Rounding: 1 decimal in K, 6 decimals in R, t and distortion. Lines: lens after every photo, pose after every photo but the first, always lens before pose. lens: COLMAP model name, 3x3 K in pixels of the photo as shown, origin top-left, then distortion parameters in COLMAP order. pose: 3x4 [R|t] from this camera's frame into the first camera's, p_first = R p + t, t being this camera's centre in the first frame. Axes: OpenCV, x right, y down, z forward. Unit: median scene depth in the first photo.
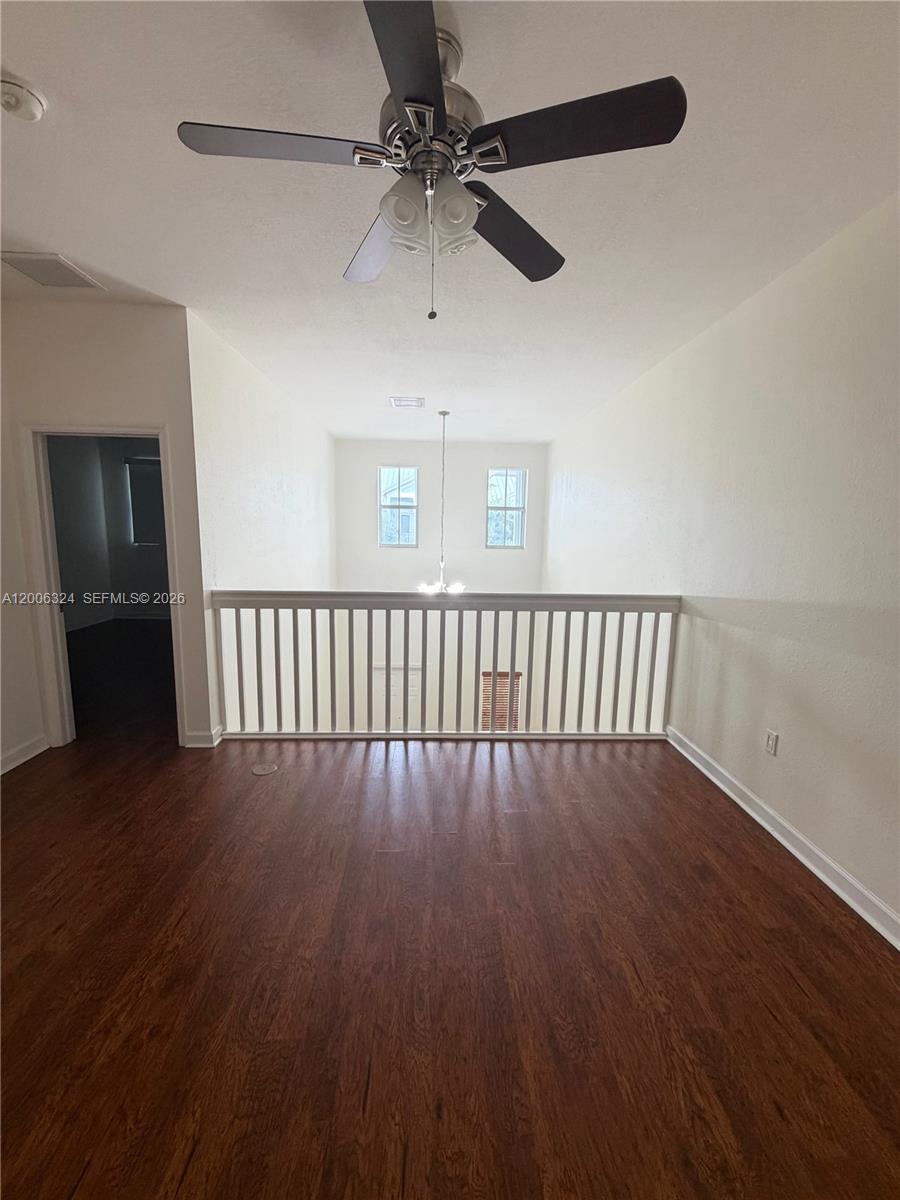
lens RADIAL K [[476.7, 0, 455.6], [0, 476.7, 595.3], [0, 0, 1]] dist [-0.002800, -0.000174]
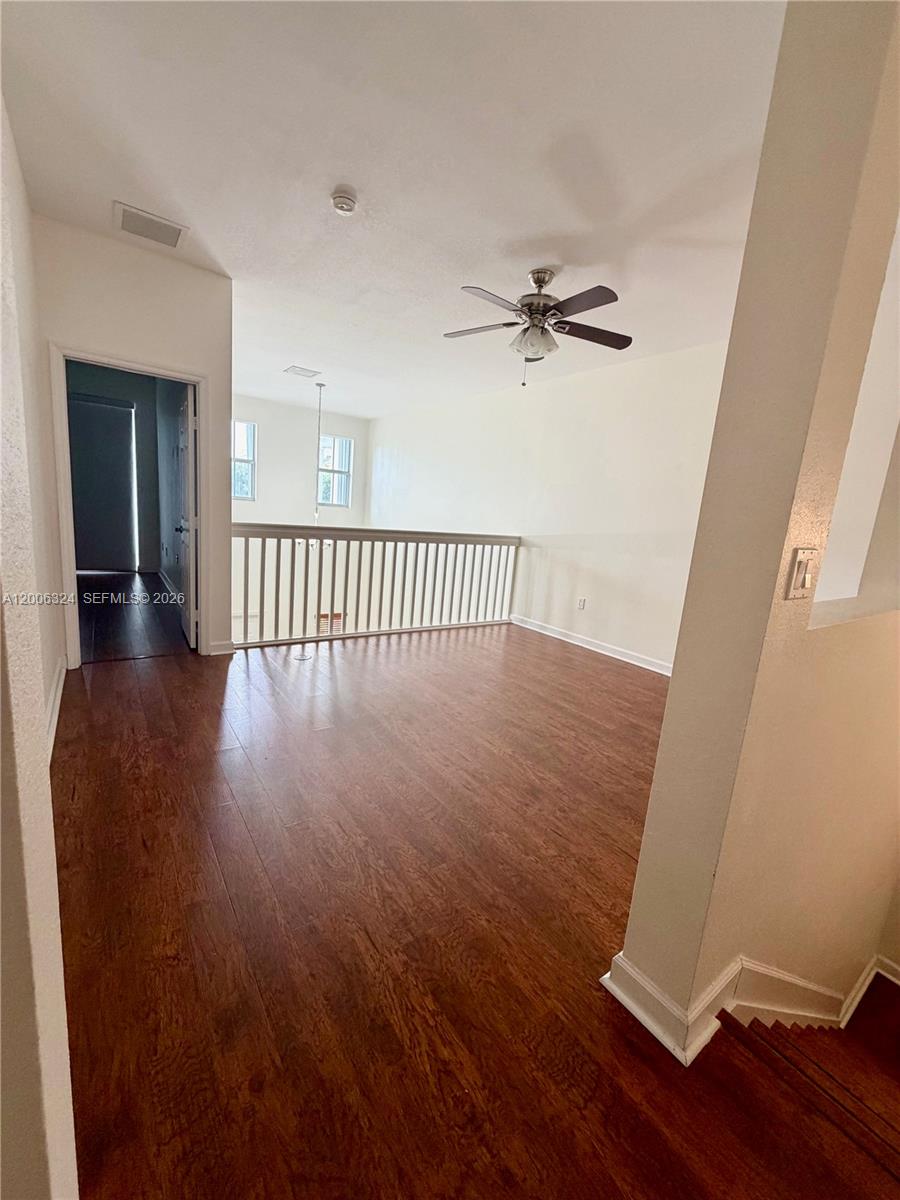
lens RADIAL K [[476.7, 0, 455.6], [0, 476.7, 595.3], [0, 0, 1]] dist [-0.002800, -0.000174]
pose [[0.826504, -0.047171, 0.560951, -0.728631], [0.012489, 0.997774, 0.065502, 0.104289], [-0.562792, -0.047132, 0.825253, -0.303071]]
